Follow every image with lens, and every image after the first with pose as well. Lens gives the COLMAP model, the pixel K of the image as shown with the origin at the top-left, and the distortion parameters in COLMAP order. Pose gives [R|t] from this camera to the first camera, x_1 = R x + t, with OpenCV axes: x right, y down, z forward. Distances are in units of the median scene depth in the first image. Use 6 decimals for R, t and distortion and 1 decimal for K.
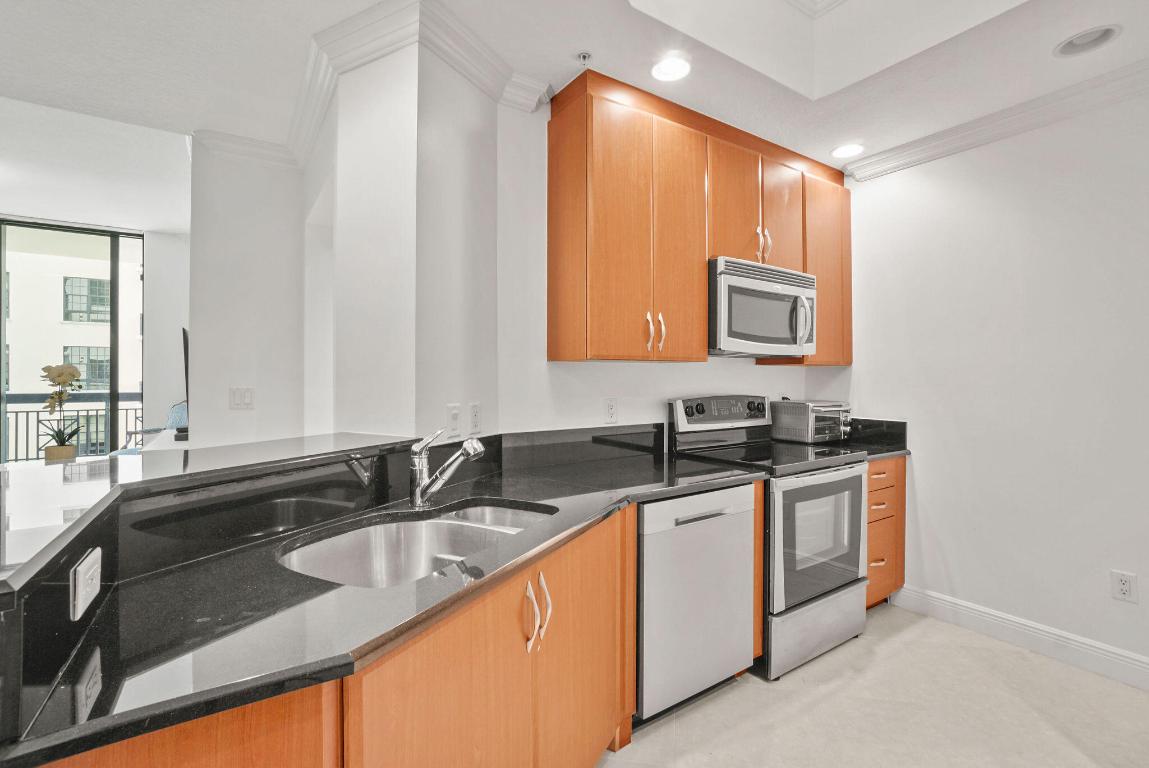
lens RADIAL K [[524.6, 0, 573.7], [0, 524.6, 375.8], [0, 0, 1]] dist [-0.048727, 0.016716]
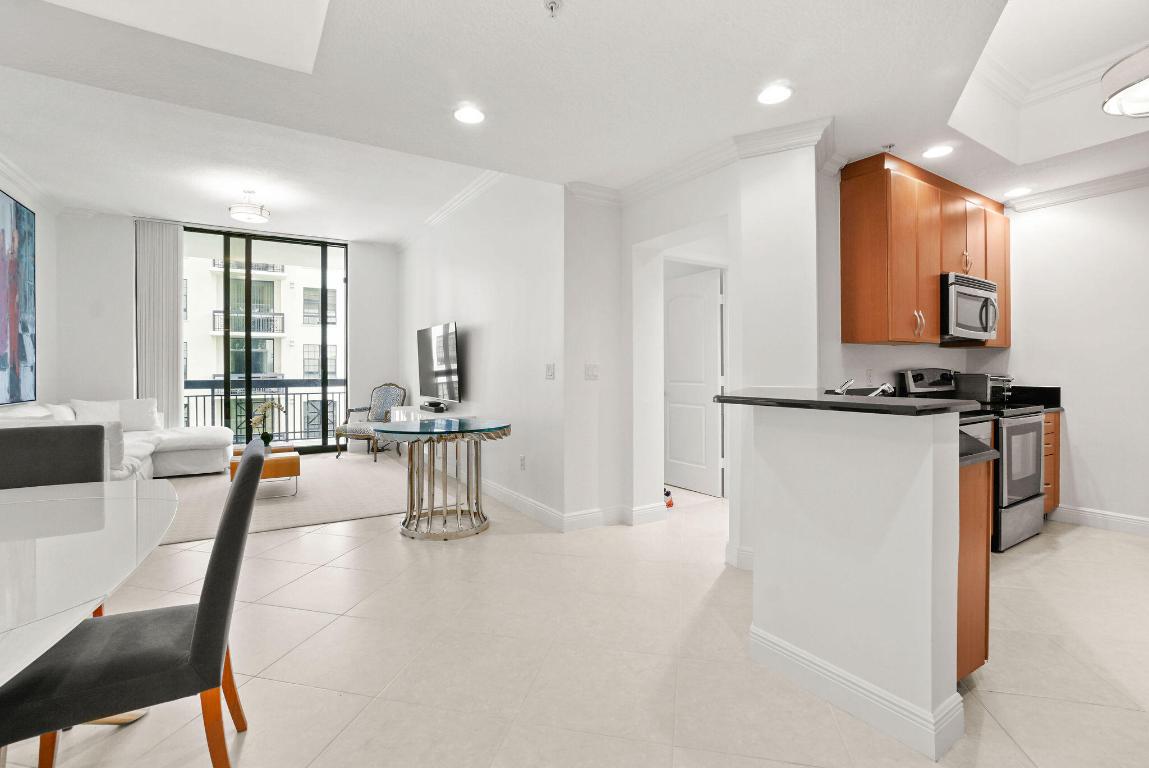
lens RADIAL K [[516.8, 0, 570.9], [0, 516.8, 374.8], [0, 0, 1]] dist [-0.052755, 0.021369]
pose [[0.999417, -0.005812, -0.033656, -0.699142], [0.006117, 0.999941, 0.008963, 0.039842], [0.033602, -0.009163, 0.999393, -0.437923]]
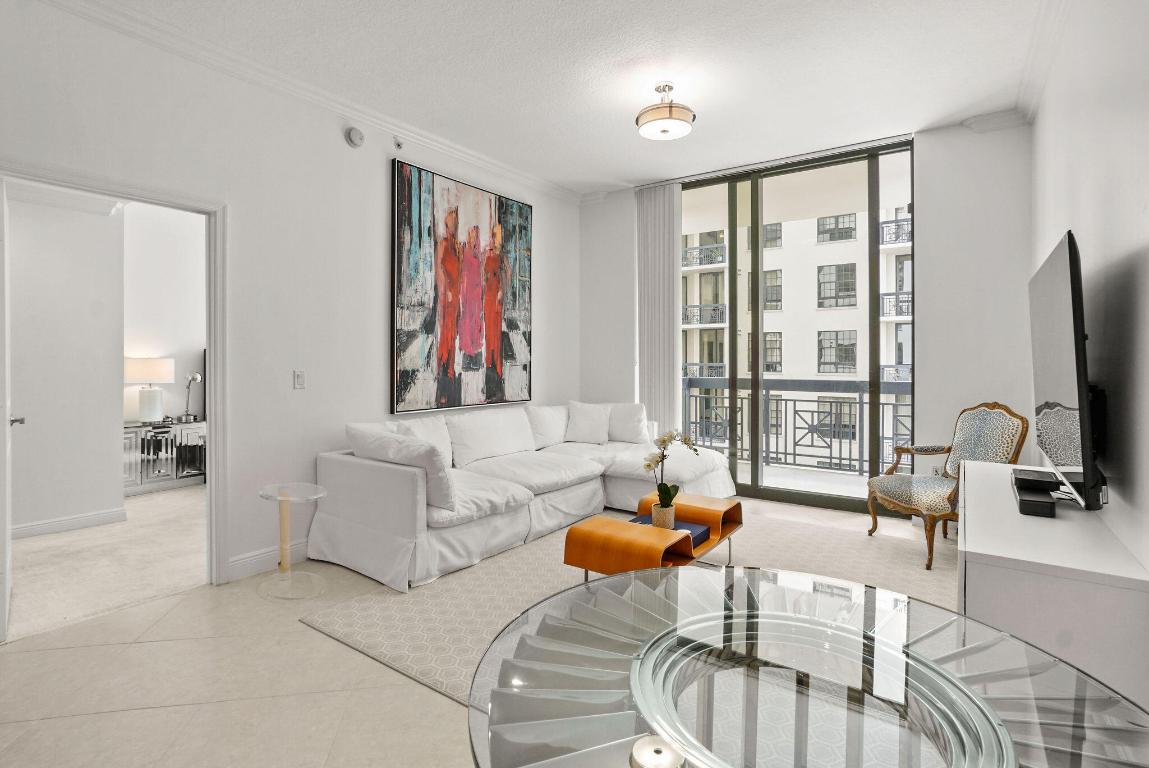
lens RADIAL K [[565.6, 0, 574.2], [0, 565.6, 362.3], [0, 0, 1]] dist [-0.044151, 0.029773]
pose [[0.364097, 0.000527, -0.931361, -0.823165], [0.006520, 0.999974, 0.003115, -0.003224], [0.931338, -0.007207, 0.364084, 0.824784]]
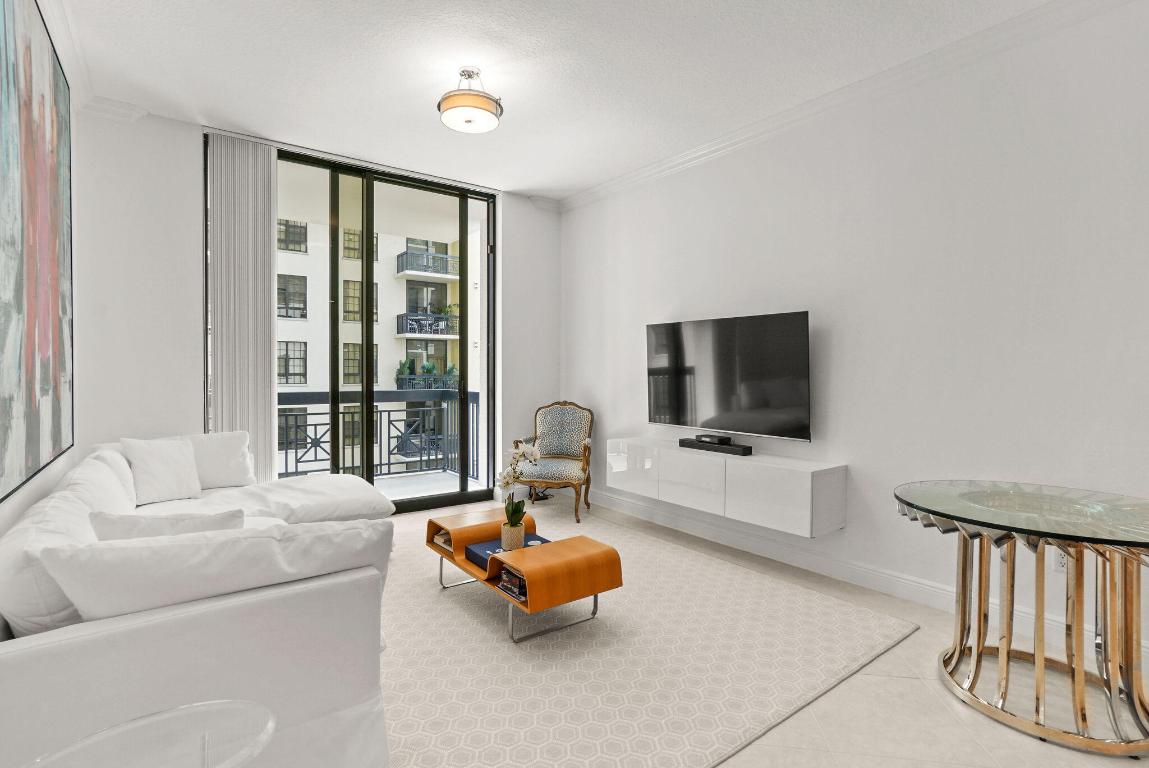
lens RADIAL K [[545.6, 0, 569.7], [0, 545.6, 368.4], [0, 0, 1]] dist [-0.000104, 0.000311]
pose [[0.999241, -0.005859, 0.038516, -1.870310], [0.005818, 0.999982, 0.001178, -0.005048], [-0.038522, -0.000953, 0.999257, 0.283302]]
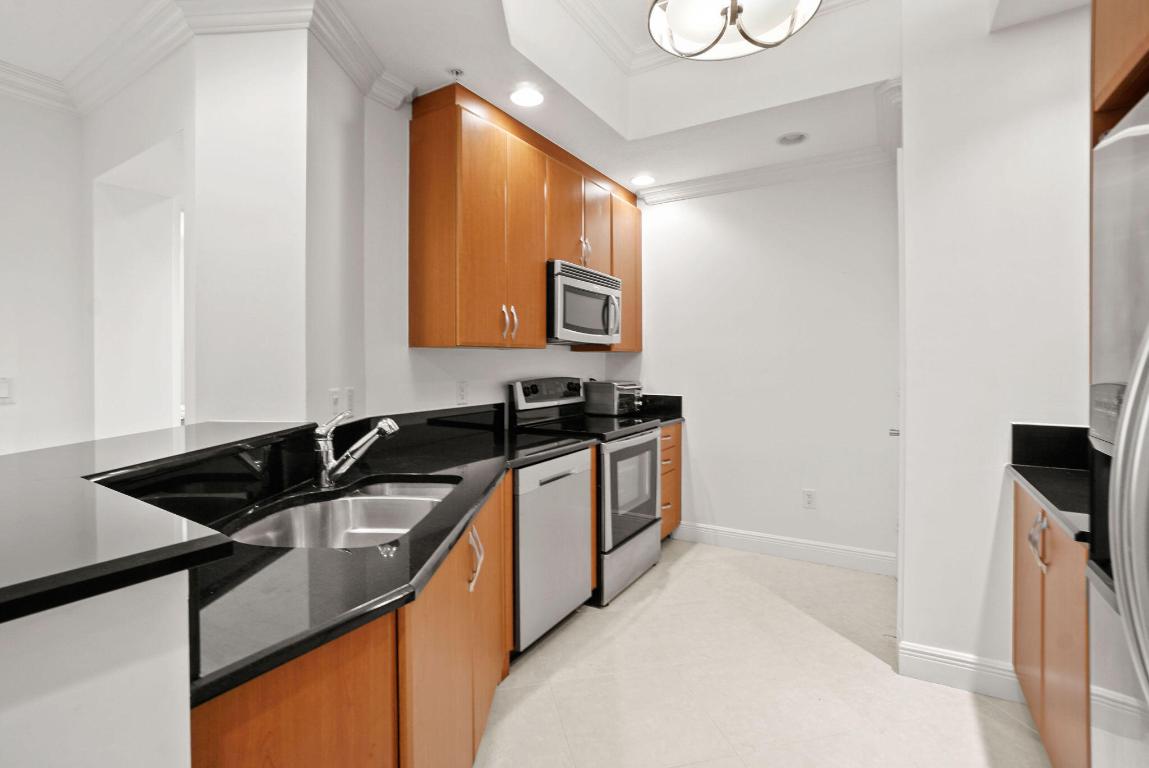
lens RADIAL K [[523.4, 0, 569.4], [0, 523.4, 364.3], [0, 0, 1]] dist [-0.052979, 0.022927]
pose [[0.909988, -0.005663, 0.414596, -0.172771], [0.003278, 0.999974, 0.006464, 0.000563], [-0.414622, -0.004523, 0.909982, -0.083776]]
